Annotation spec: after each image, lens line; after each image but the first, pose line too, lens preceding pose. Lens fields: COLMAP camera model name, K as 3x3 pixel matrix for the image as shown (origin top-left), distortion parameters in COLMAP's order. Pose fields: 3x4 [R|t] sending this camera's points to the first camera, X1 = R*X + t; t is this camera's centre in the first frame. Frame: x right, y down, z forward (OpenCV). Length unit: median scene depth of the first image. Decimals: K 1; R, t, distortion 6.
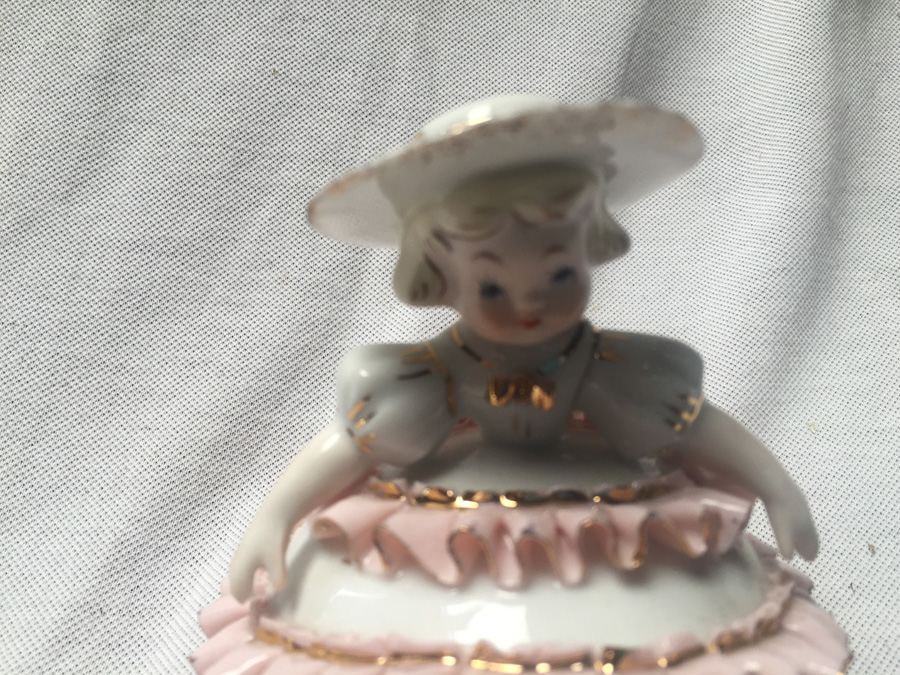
lens RADIAL K [[770.2, 0, 450.0], [0, 770.2, 337.5], [0, 0, 1]] dist [0.067949, -0.125751]
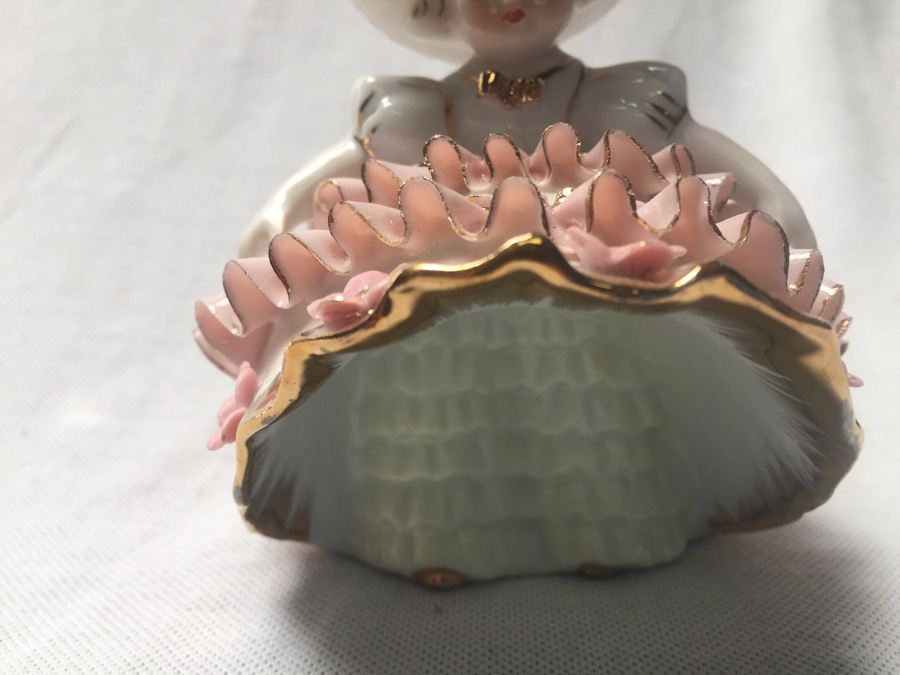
lens RADIAL K [[804.0, 0, 443.3], [0, 804.0, 335.6], [0, 0, 1]] dist [-0.015254, -0.011976]
pose [[0.989392, 0.005516, -0.145167, 0.101182], [-0.045989, 0.959777, -0.276972, 0.440453], [0.137801, 0.280710, 0.949849, 0.004581]]
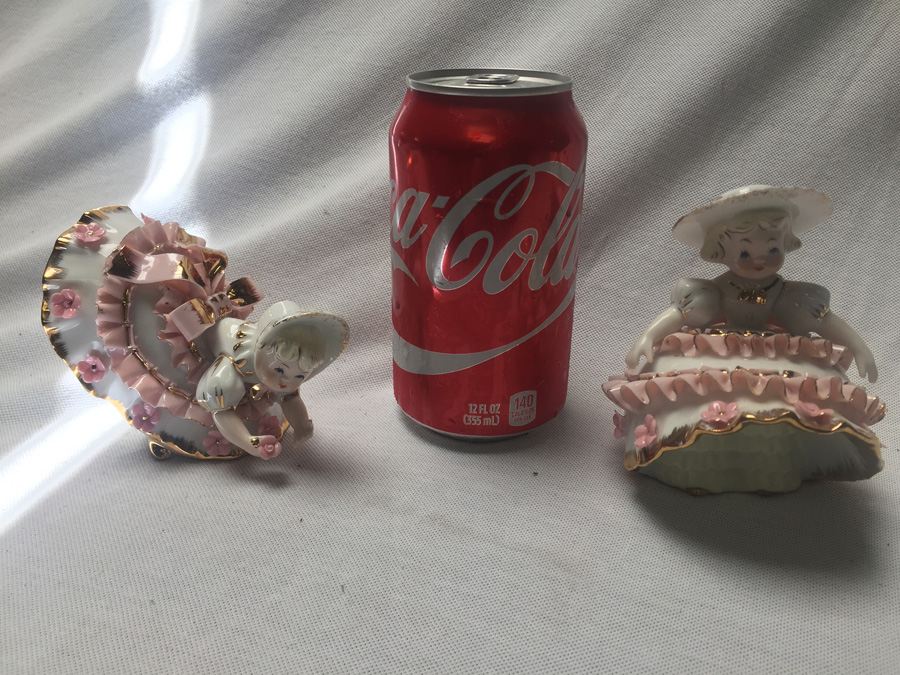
lens RADIAL K [[754.4, 0, 449.9], [0, 754.4, 340.0], [0, 0, 1]] dist [0.068295, -0.109449]
pose [[0.977534, 0.085981, -0.192446, -0.238393], [-0.107067, 0.989008, -0.101981, 0.351929], [0.181562, 0.120294, 0.975994, -0.994657]]
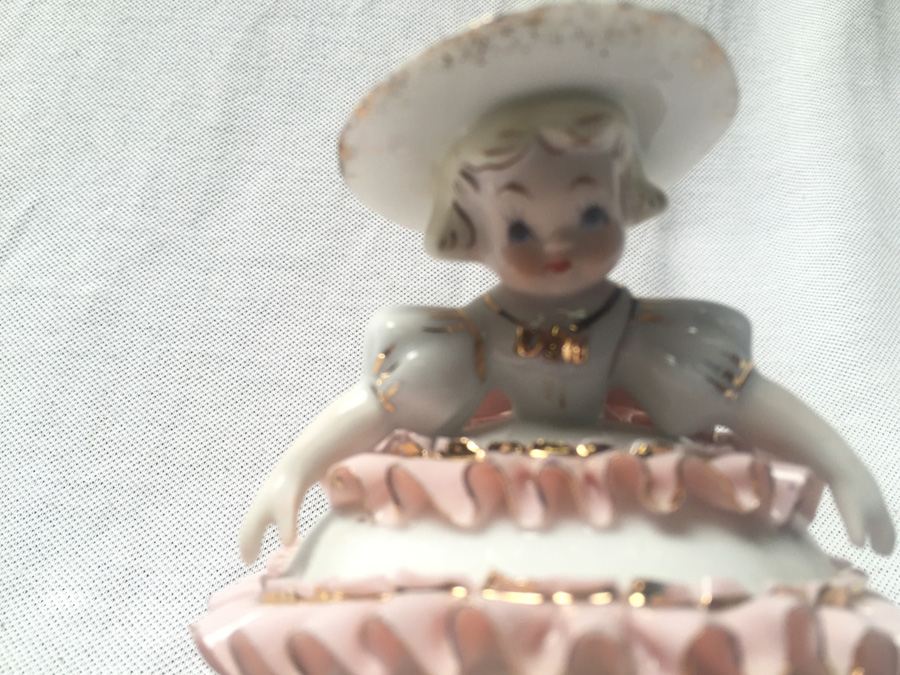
lens RADIAL K [[777.4, 0, 446.8], [0, 777.4, 342.1], [0, 0, 1]] dist [0.074912, -0.145202]
pose [[0.994197, 0.015044, -0.106522, 0.040171], [-0.035370, 0.980837, -0.191591, 0.155652], [0.101599, 0.194247, 0.975677, 0.031557]]
